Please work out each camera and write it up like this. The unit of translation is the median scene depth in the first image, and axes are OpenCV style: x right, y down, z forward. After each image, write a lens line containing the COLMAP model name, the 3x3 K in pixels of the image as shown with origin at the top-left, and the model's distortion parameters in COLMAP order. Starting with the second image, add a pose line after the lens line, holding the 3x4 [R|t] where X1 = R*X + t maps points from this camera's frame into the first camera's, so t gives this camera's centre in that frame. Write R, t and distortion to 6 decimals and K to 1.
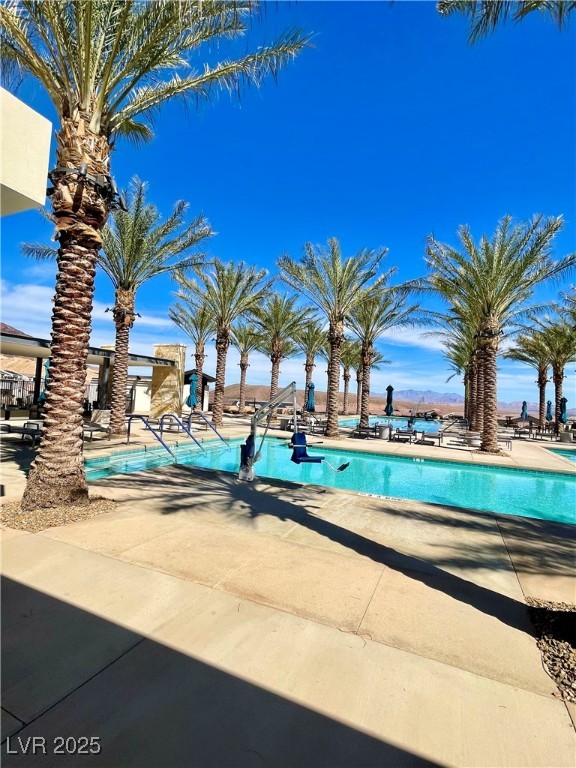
lens RADIAL K [[362.3, 0, 290.8], [0, 362.3, 379.9], [0, 0, 1]] dist [-0.007288, -0.000921]
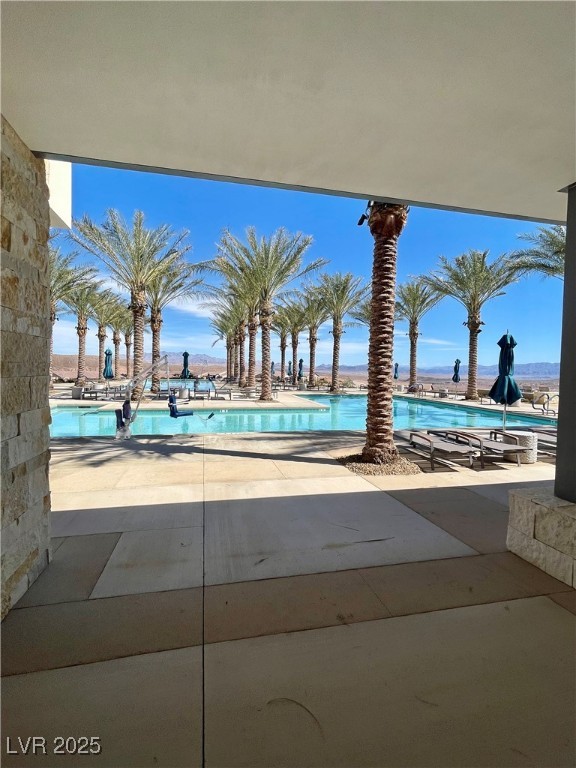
lens RADIAL K [[362.3, 0, 289.7], [0, 362.3, 386.9], [0, 0, 1]] dist [-0.007288, -0.000921]
pose [[0.790122, -0.068583, 0.609100, -0.190618], [-0.008372, 0.992420, 0.122605, -0.019402], [-0.612892, -0.101972, 0.783559, -0.115343]]
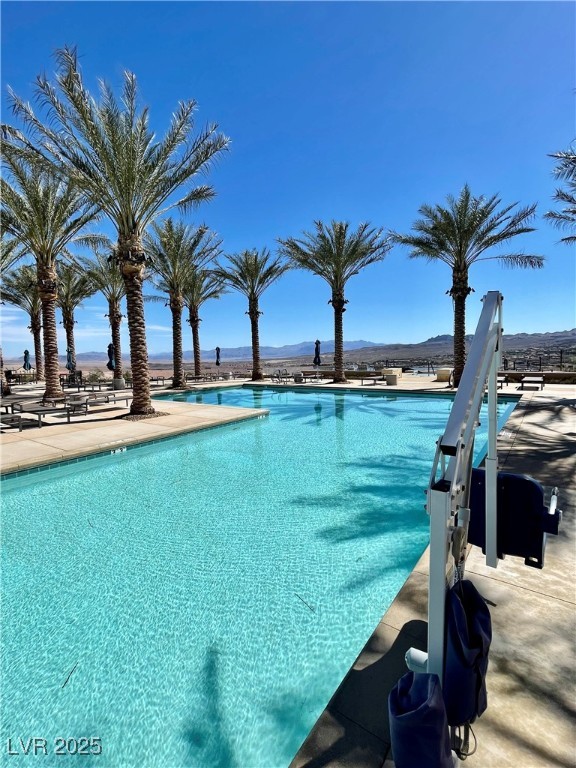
lens RADIAL K [[362.3, 0, 286.9], [0, 362.3, 380.1], [0, 0, 1]] dist [-0.007288, -0.000921]
pose [[0.198171, -0.125520, 0.972097, -0.125313], [-0.016752, 0.991188, 0.131400, 0.016002], [-0.980024, -0.042325, 0.194322, 0.482390]]
